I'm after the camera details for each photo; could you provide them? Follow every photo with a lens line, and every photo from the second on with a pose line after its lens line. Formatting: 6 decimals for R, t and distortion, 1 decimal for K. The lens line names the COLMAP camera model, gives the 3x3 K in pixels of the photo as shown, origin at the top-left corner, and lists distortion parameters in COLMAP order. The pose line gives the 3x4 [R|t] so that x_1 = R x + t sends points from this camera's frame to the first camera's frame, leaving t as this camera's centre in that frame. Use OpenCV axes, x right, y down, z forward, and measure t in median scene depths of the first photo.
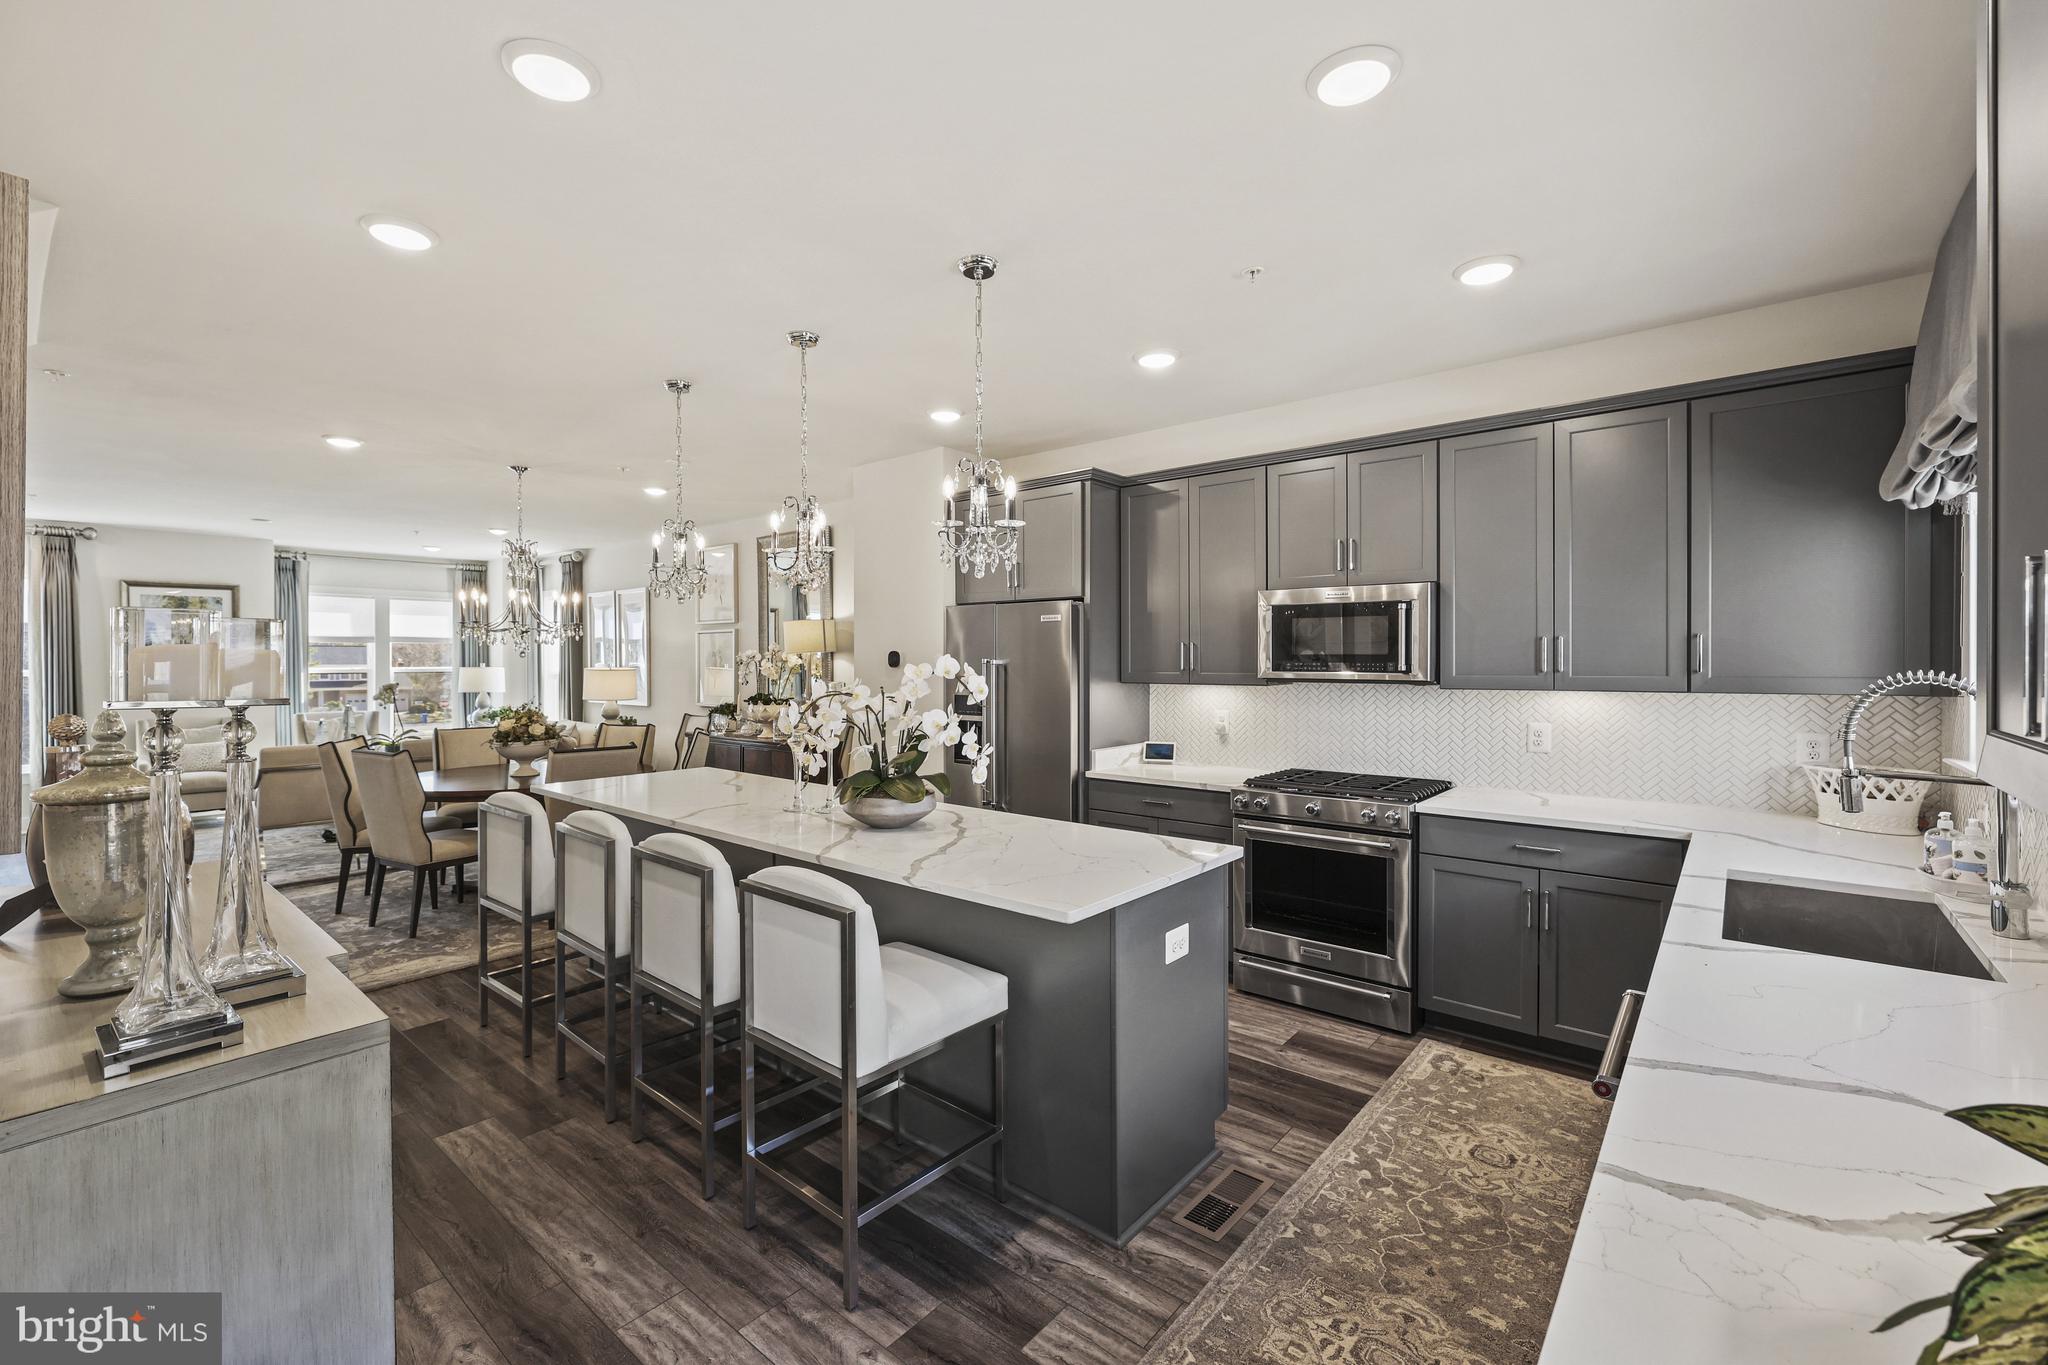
lens RADIAL K [[869.6, 0, 1016.4], [0, 869.6, 666.0], [0, 0, 1]] dist [-0.001361, 0.000788]
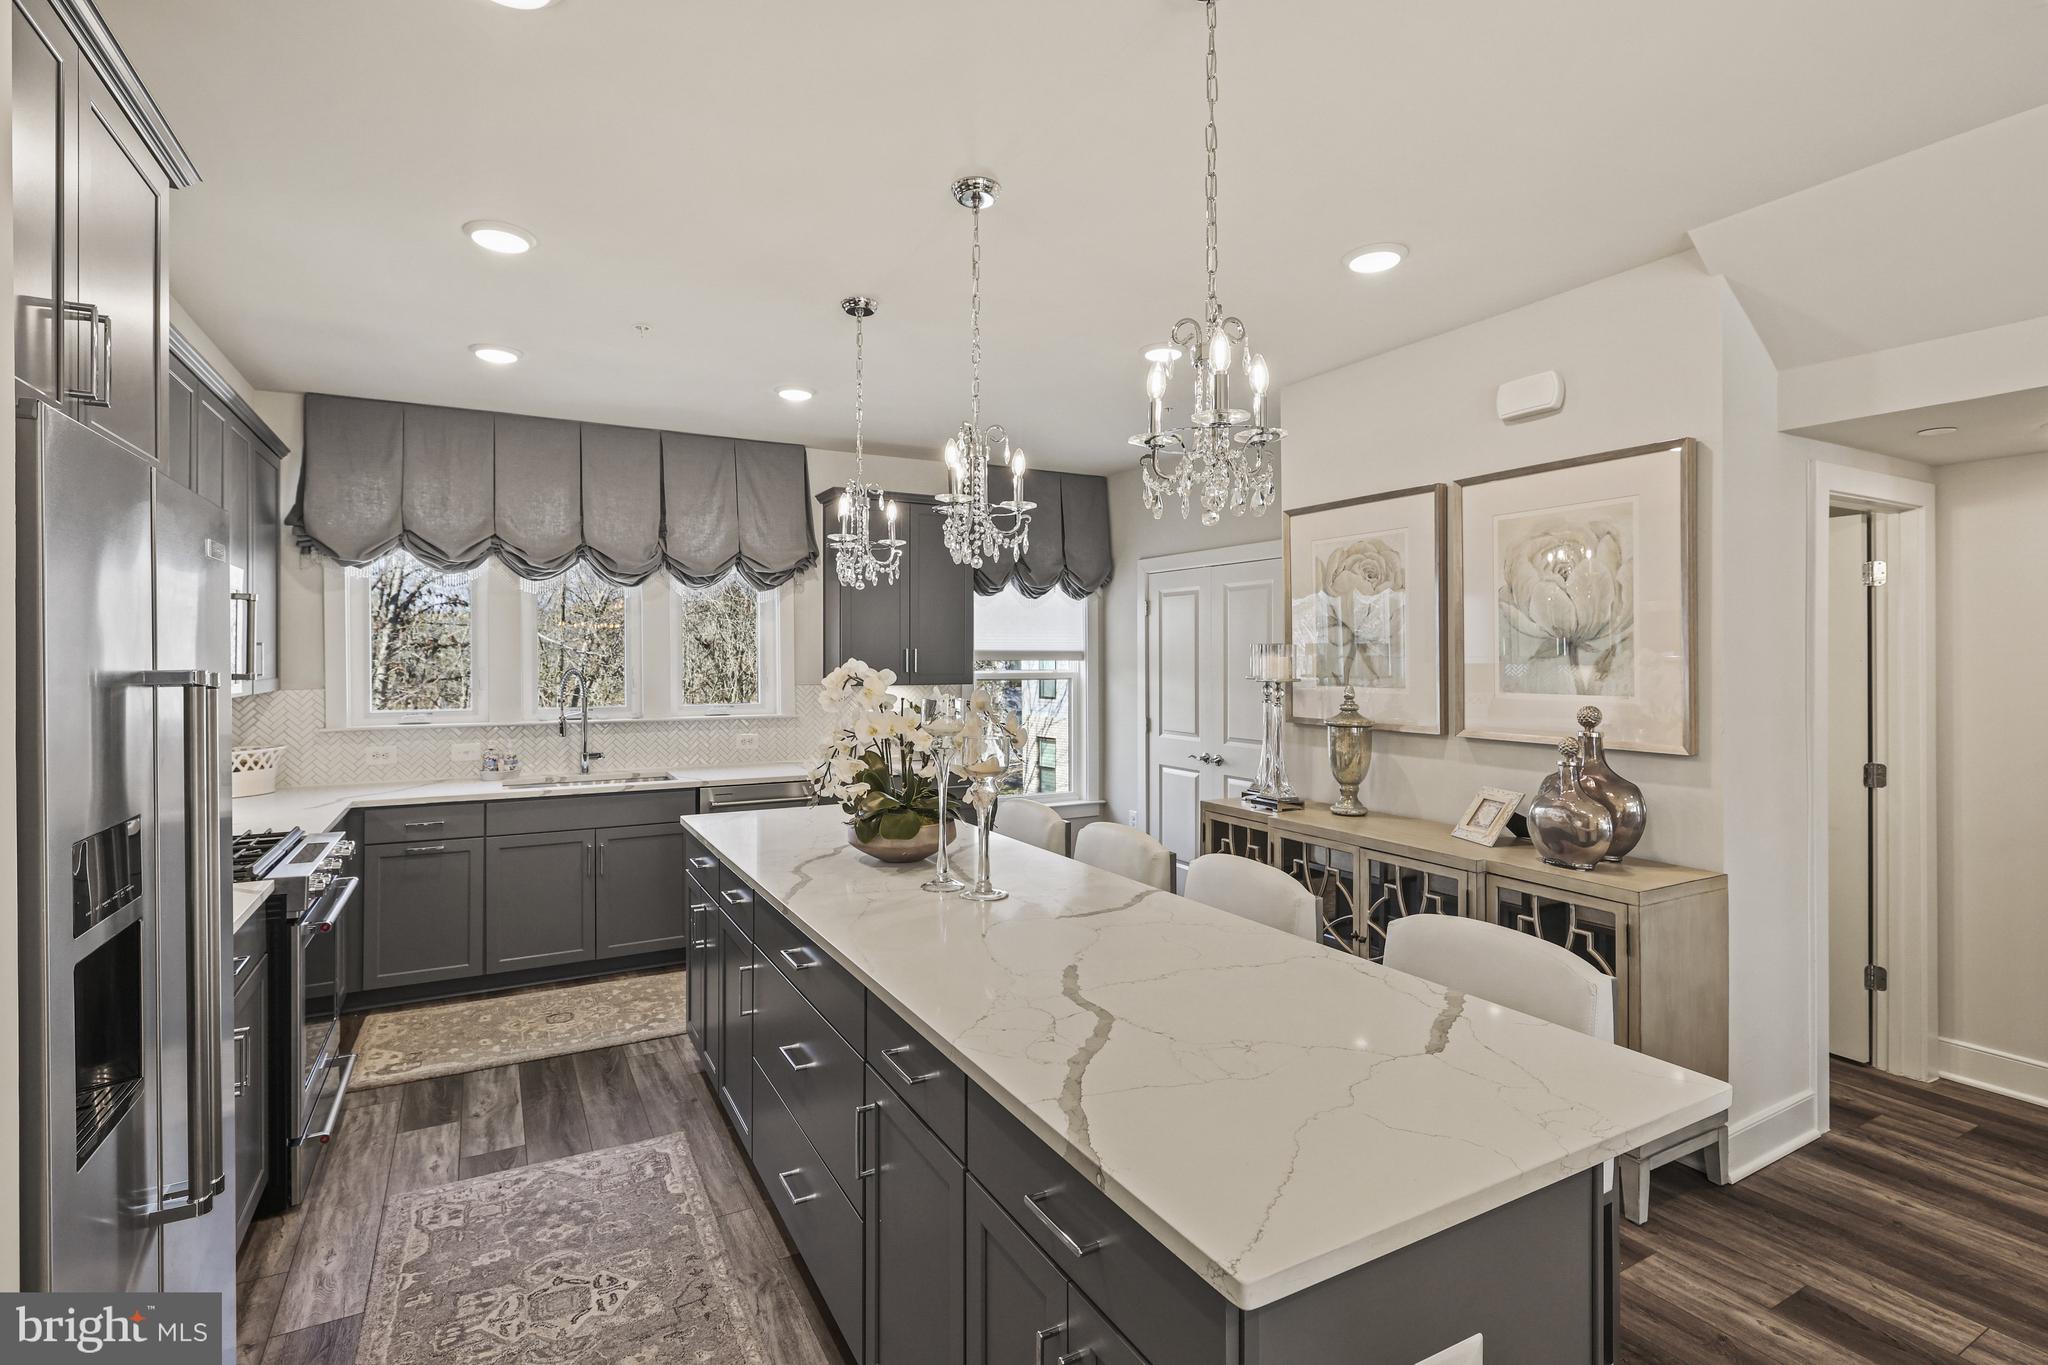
lens RADIAL K [[956.1, 0, 1008.1], [0, 956.1, 661.0], [0, 0, 1]] dist [-0.000595, -0.000081]
pose [[-0.929714, 0.003300, 0.368268, -0.508278], [0.007212, 0.999931, 0.009248, -0.015595], [-0.368213, 0.011254, -0.929674, 1.579259]]
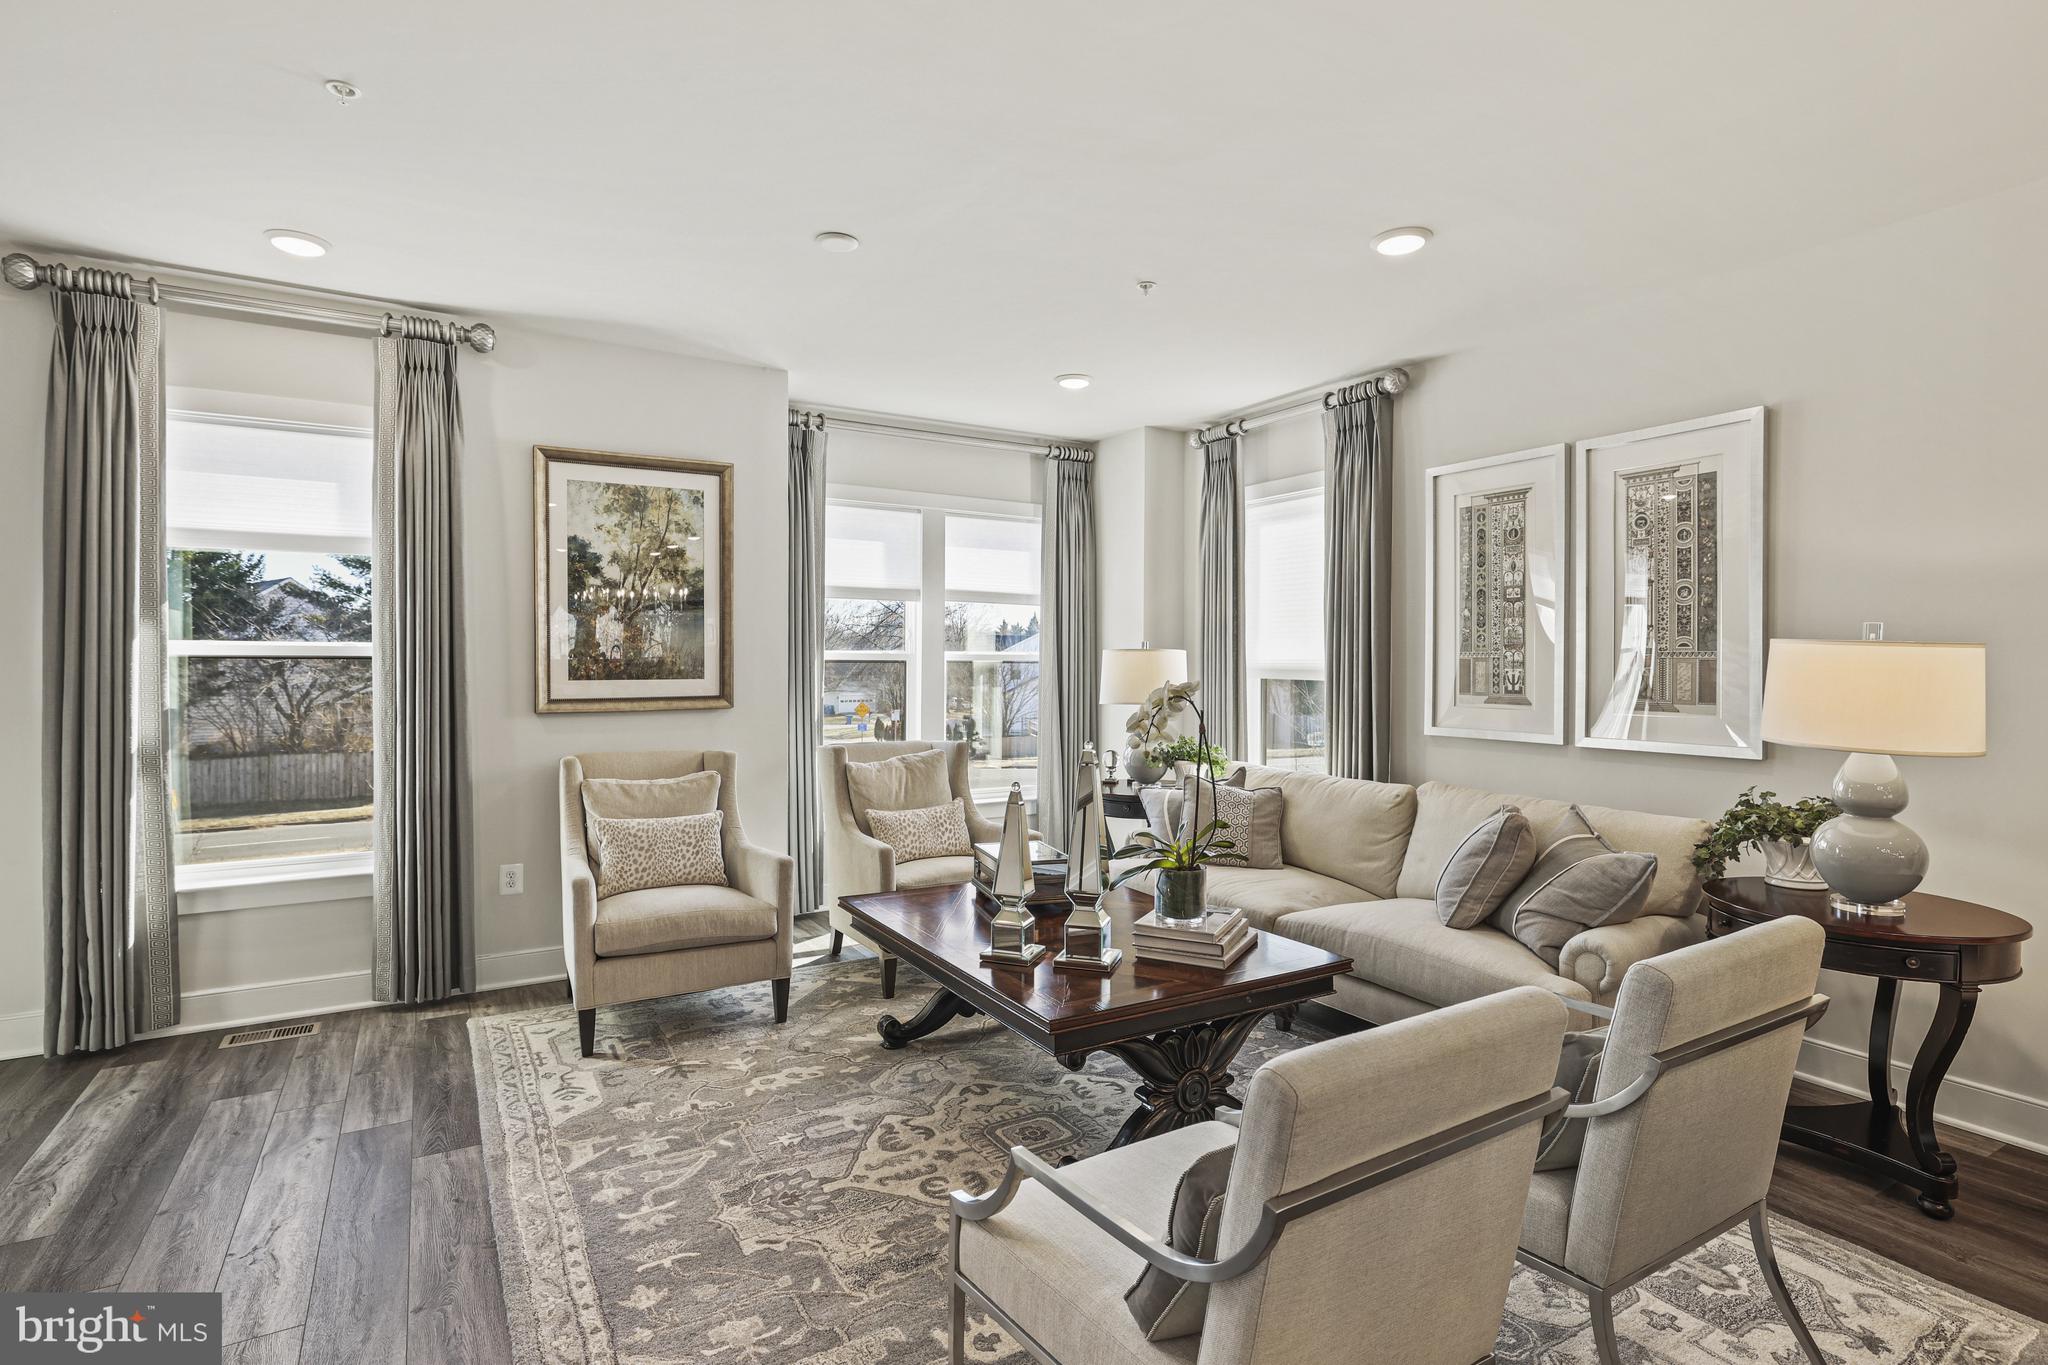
lens RADIAL K [[1014.2, 0, 1005.6], [0, 1014.2, 669.7], [0, 0, 1]] dist [-0.001651, -0.001866]
pose [[0.944105, 0.007063, -0.329570, -1.391925], [-0.007549, 0.999971, -0.000194, 0.033100], [0.329559, 0.002671, 0.944131, 1.300530]]
